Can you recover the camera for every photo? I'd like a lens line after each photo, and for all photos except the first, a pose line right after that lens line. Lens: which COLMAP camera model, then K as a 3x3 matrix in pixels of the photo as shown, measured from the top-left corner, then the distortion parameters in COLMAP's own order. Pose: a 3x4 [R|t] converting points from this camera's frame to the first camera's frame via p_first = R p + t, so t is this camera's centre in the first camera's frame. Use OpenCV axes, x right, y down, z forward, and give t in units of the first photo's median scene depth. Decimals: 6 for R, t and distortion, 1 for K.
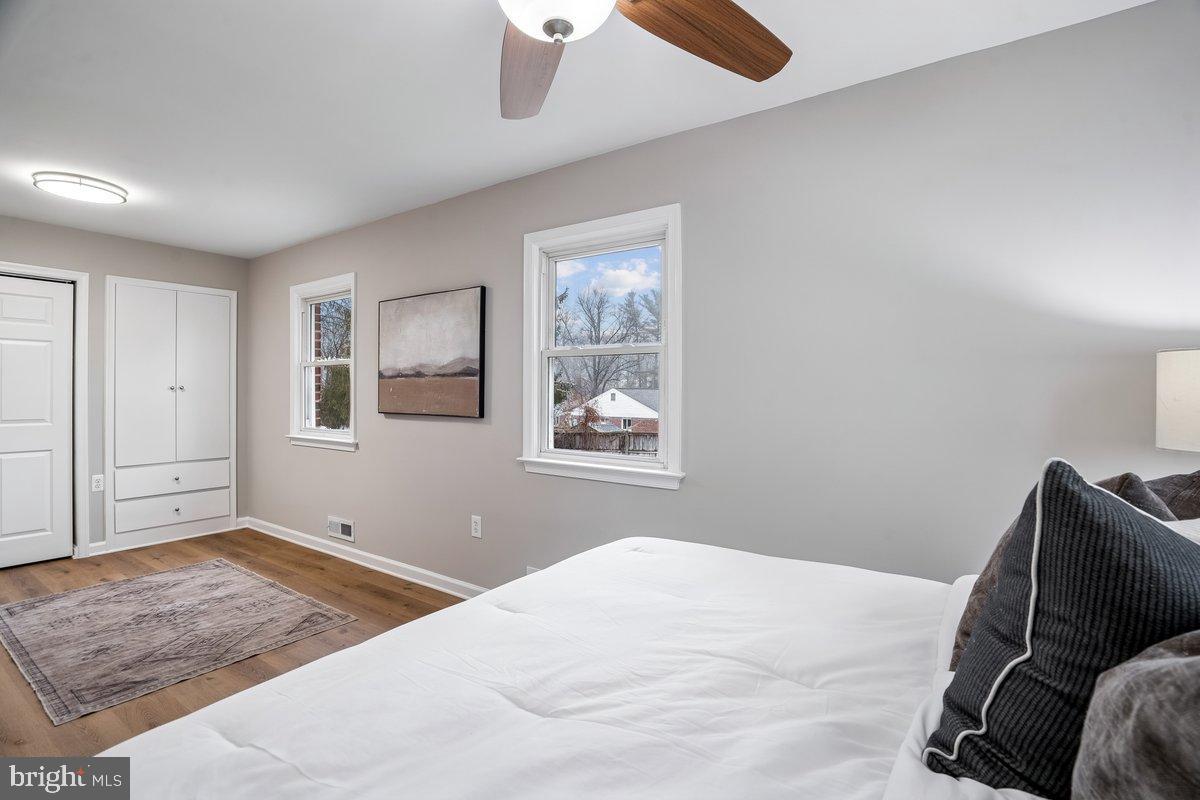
lens RADIAL K [[562.0, 0, 594.9], [0, 562.0, 399.5], [0, 0, 1]] dist [-0.015869, 0.000783]
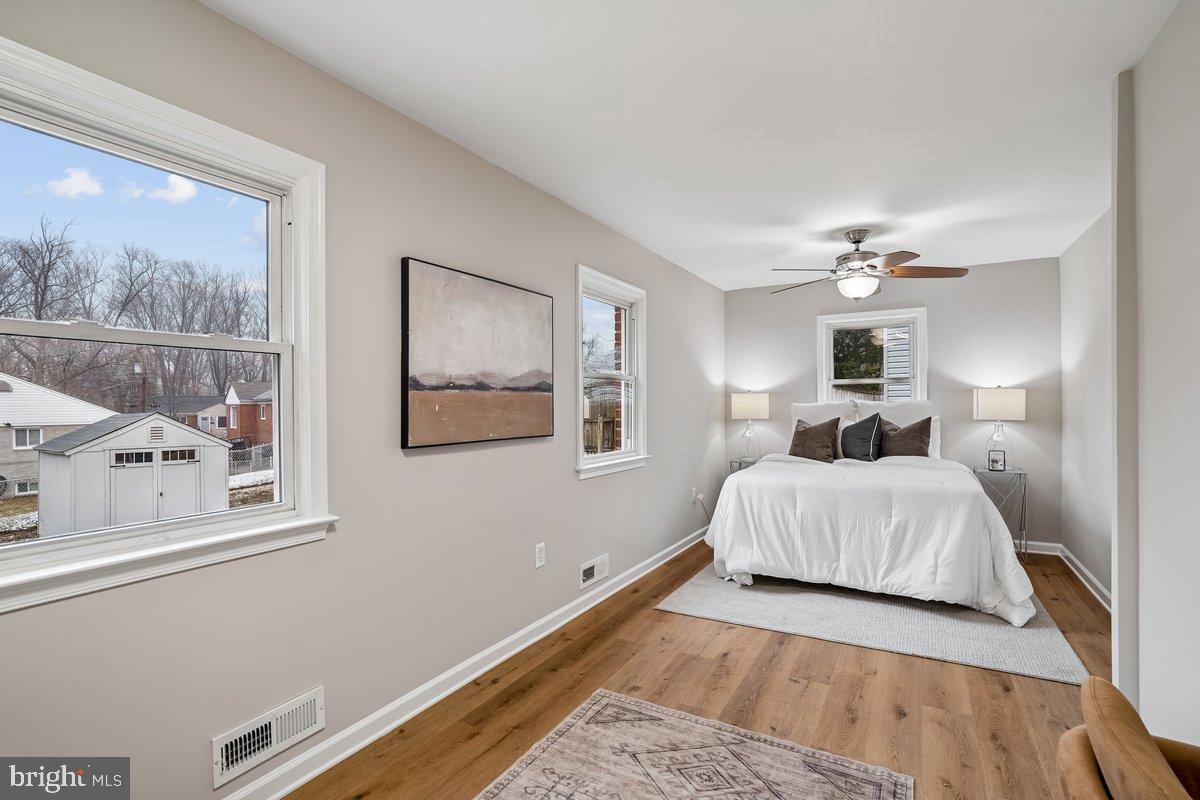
lens RADIAL K [[562.0, 0, 604.8], [0, 562.0, 407.4], [0, 0, 1]] dist [-0.015869, 0.000783]
pose [[-0.104138, -0.016142, 0.994432, -1.078149], [0.013937, 0.999746, 0.017688, -0.028691], [-0.994465, 0.015701, -0.103887, 0.939073]]
